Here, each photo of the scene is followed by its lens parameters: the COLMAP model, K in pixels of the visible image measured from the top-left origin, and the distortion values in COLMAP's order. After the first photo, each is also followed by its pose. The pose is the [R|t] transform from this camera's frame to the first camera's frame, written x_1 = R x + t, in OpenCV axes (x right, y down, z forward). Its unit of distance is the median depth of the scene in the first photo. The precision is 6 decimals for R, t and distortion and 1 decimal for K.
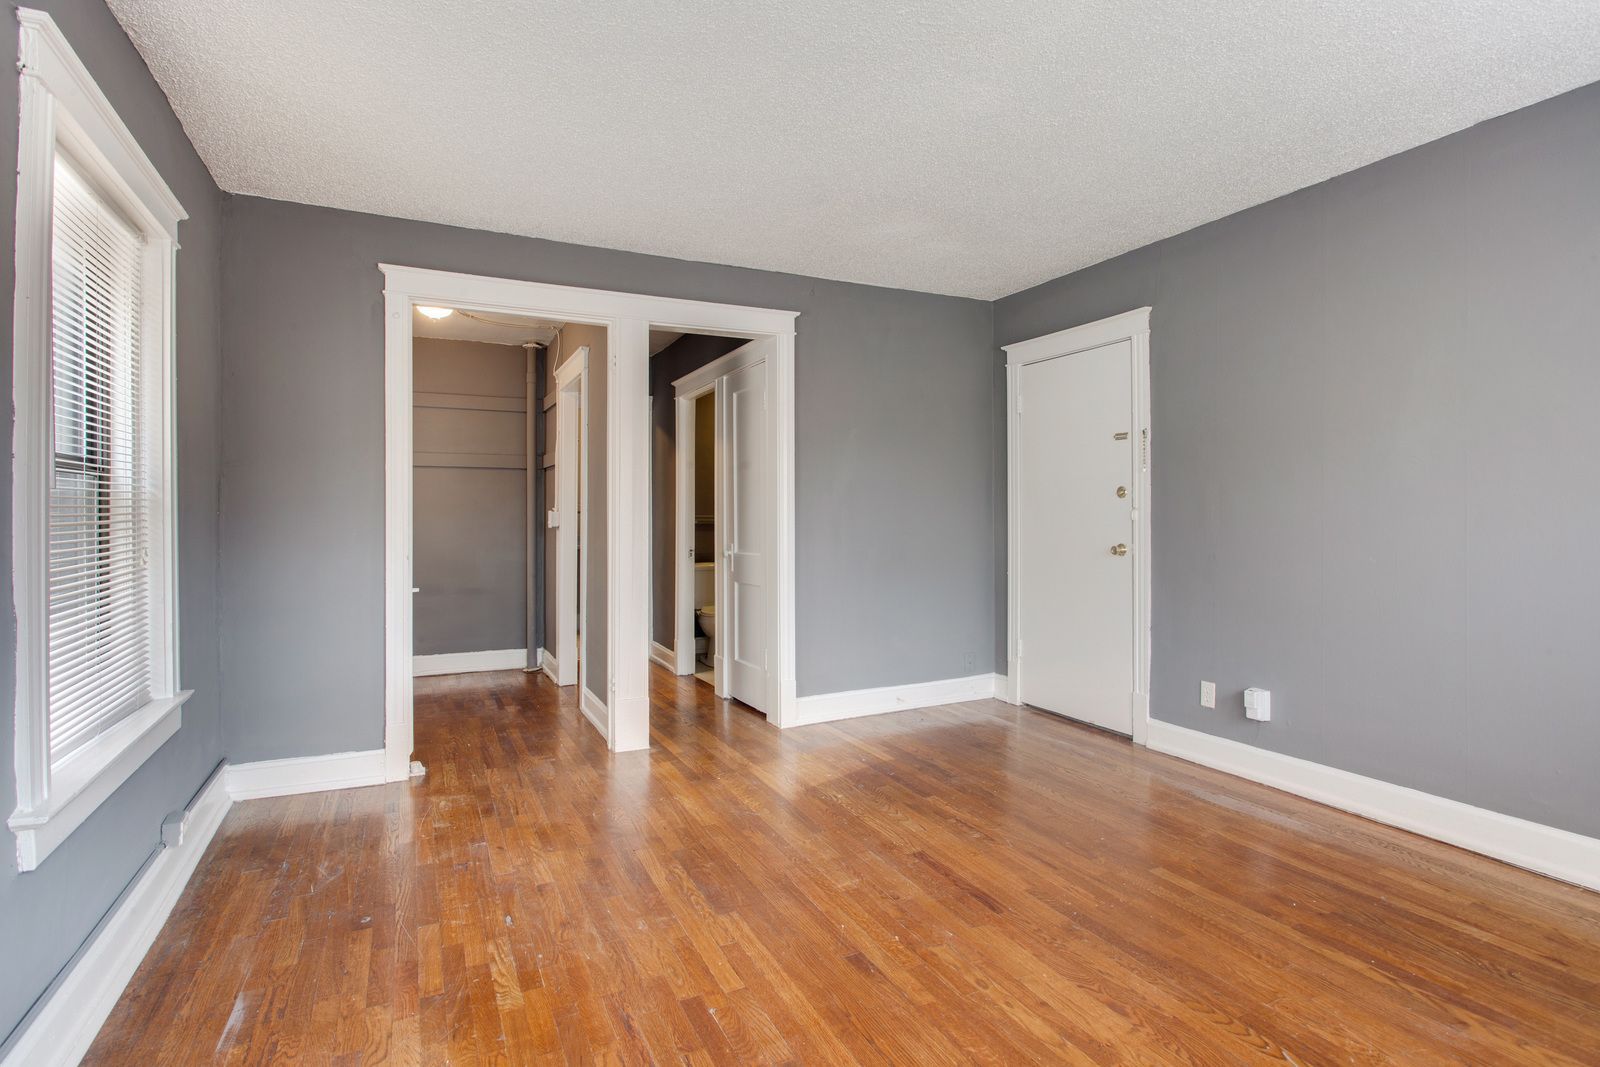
lens RADIAL K [[789.0, 0, 793.2], [0, 789.0, 513.4], [0, 0, 1]] dist [-0.002471, -0.000658]
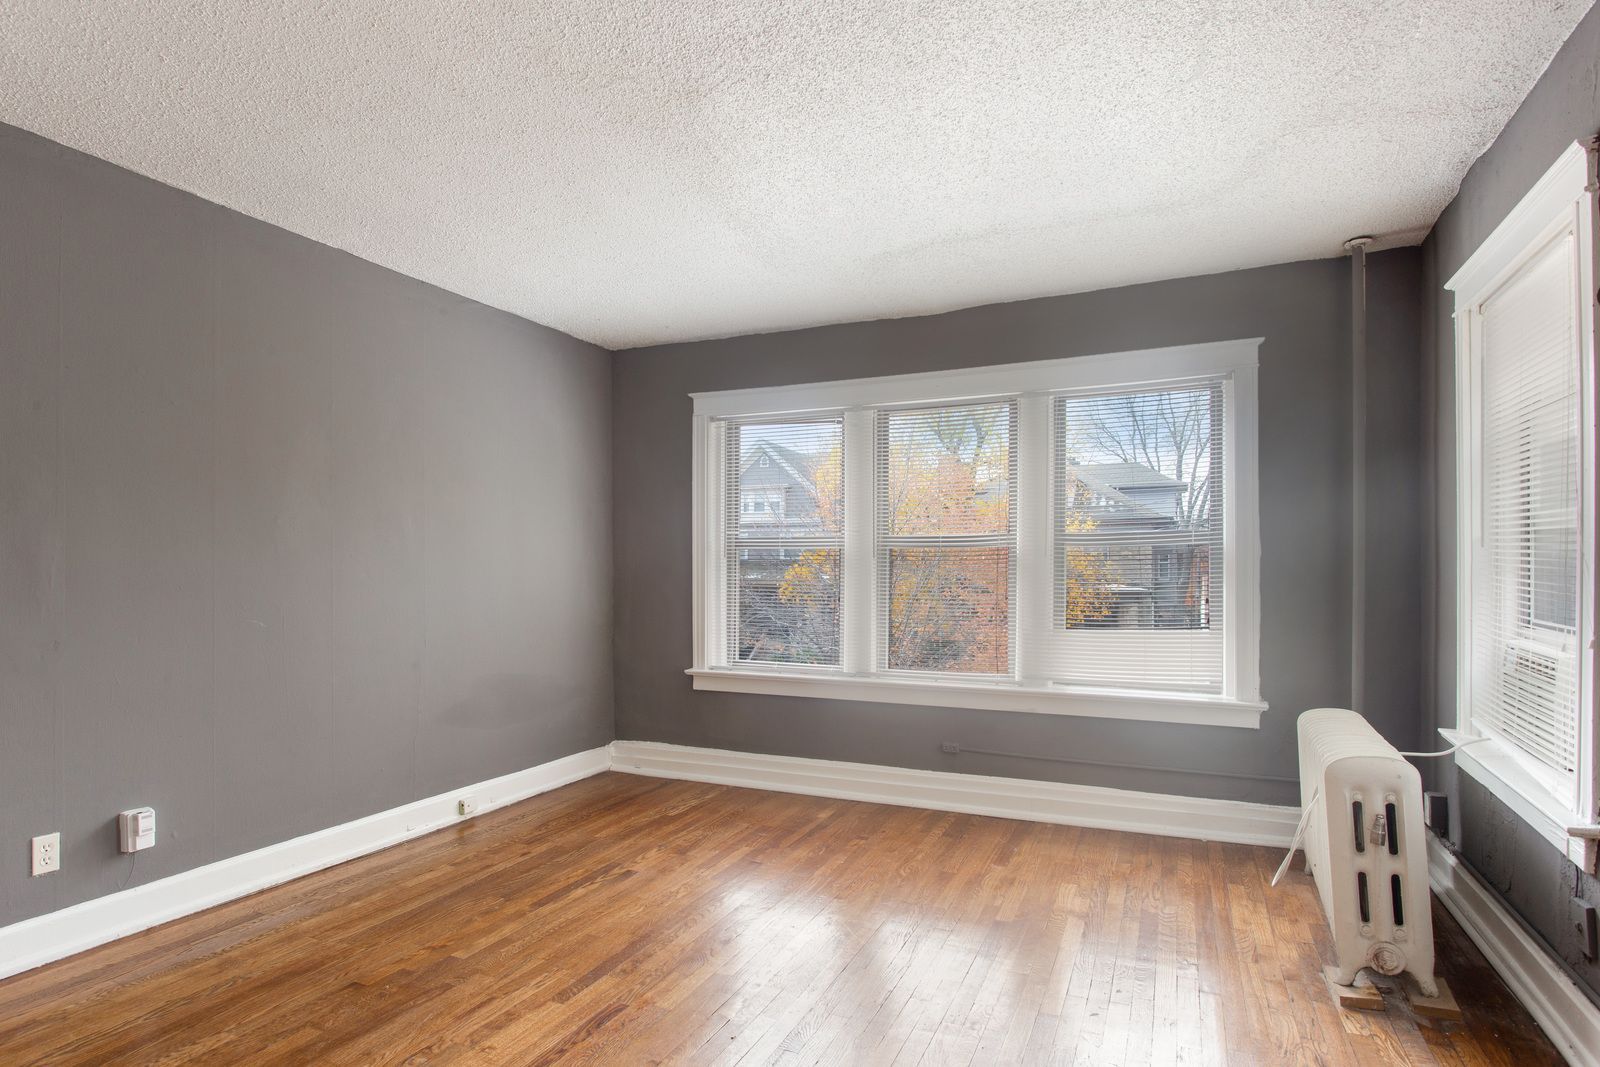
lens RADIAL K [[866.5, 0, 797.4], [0, 866.5, 567.1], [0, 0, 1]] dist [-0.002970, 0.000632]
pose [[-0.638223, 0.009050, 0.769798, -0.504529], [0.007191, 0.999957, -0.005794, 0.000101], [-0.769818, 0.001838, -0.638261, 1.151959]]
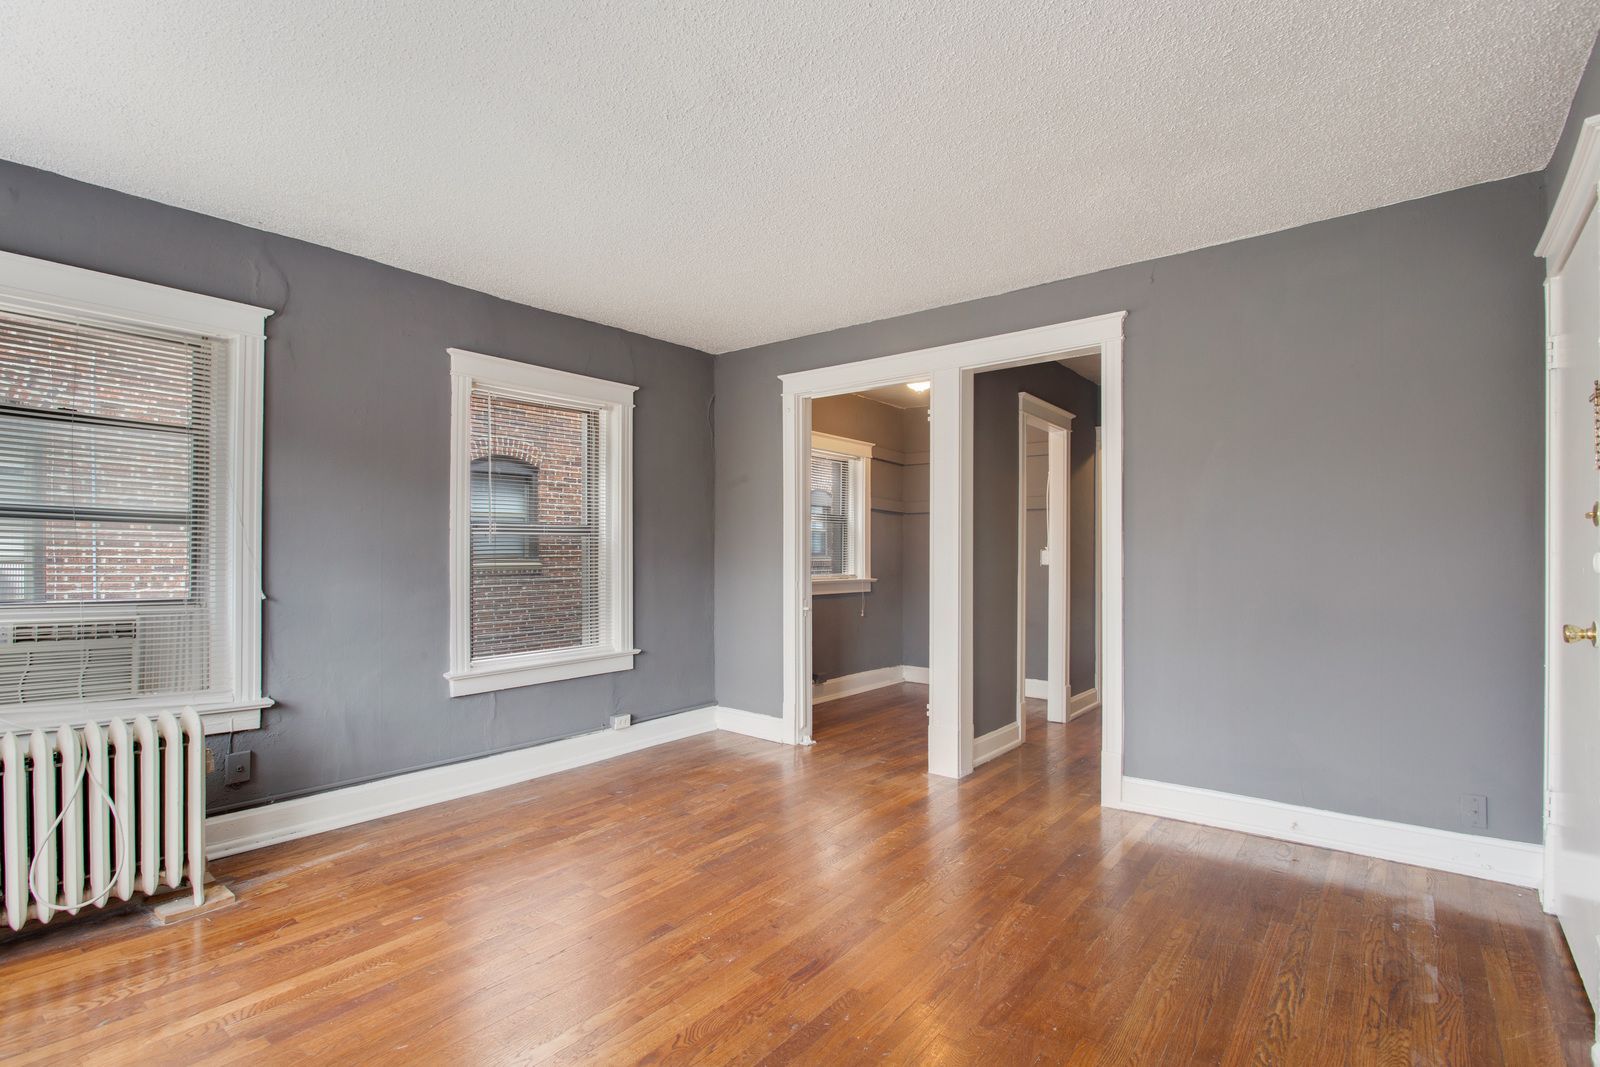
lens RADIAL K [[777.3, 0, 774.6], [0, 777.3, 560.1], [0, 0, 1]] dist [-0.001882, 0.000047]
pose [[0.410698, 0.011111, -0.911704, 0.843162], [-0.001067, 0.999931, 0.011705, -0.002894], [0.911771, -0.003834, 0.410682, 0.467340]]
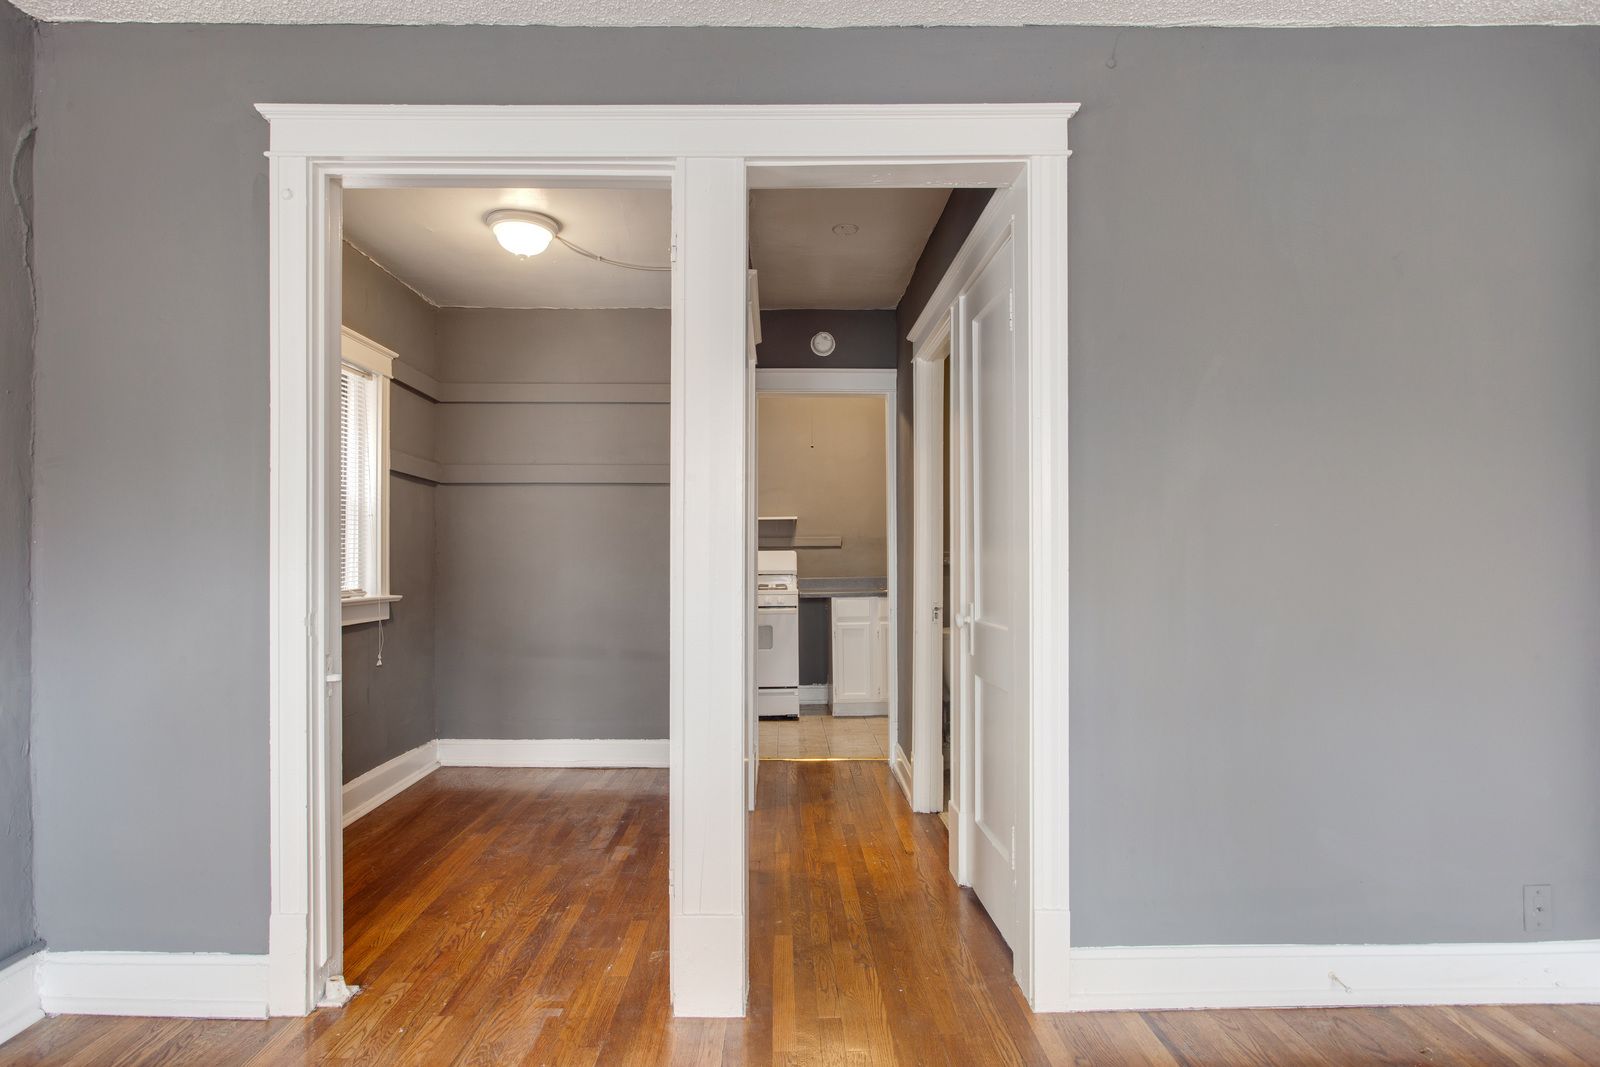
lens RADIAL K [[853.1, 0, 796.0], [0, 853.1, 553.2], [0, 0, 1]] dist [-0.008965, 0.000524]
pose [[0.903184, 0.001077, -0.429252, 0.100522], [-0.002093, 0.999996, -0.001894, 0.009415], [0.429248, 0.002609, 0.903183, 0.688052]]
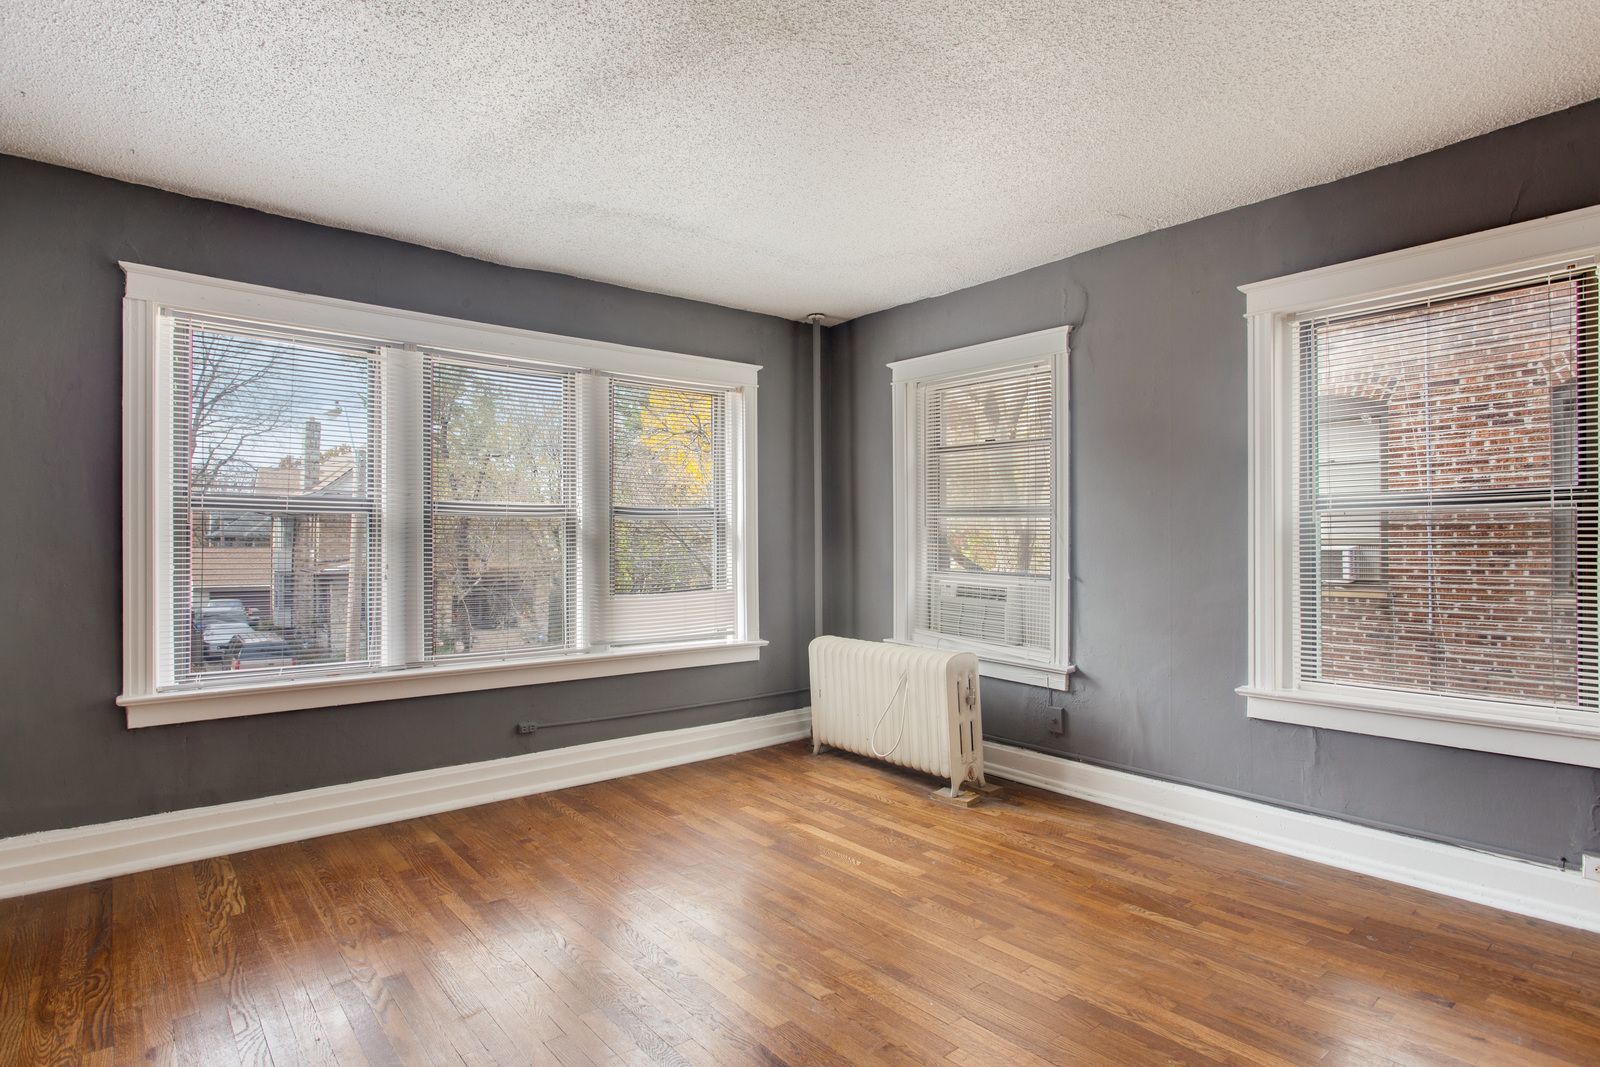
lens RADIAL K [[838.0, 0, 800.0], [0, 838.0, 533.5], [0, 0, 1]] dist [-0.004810, 0.000495]
pose [[-0.970898, 0.004345, -0.239455, 0.325048], [0.005193, 0.999982, -0.002911, -0.006234], [0.239438, -0.004070, -0.970903, 1.417480]]
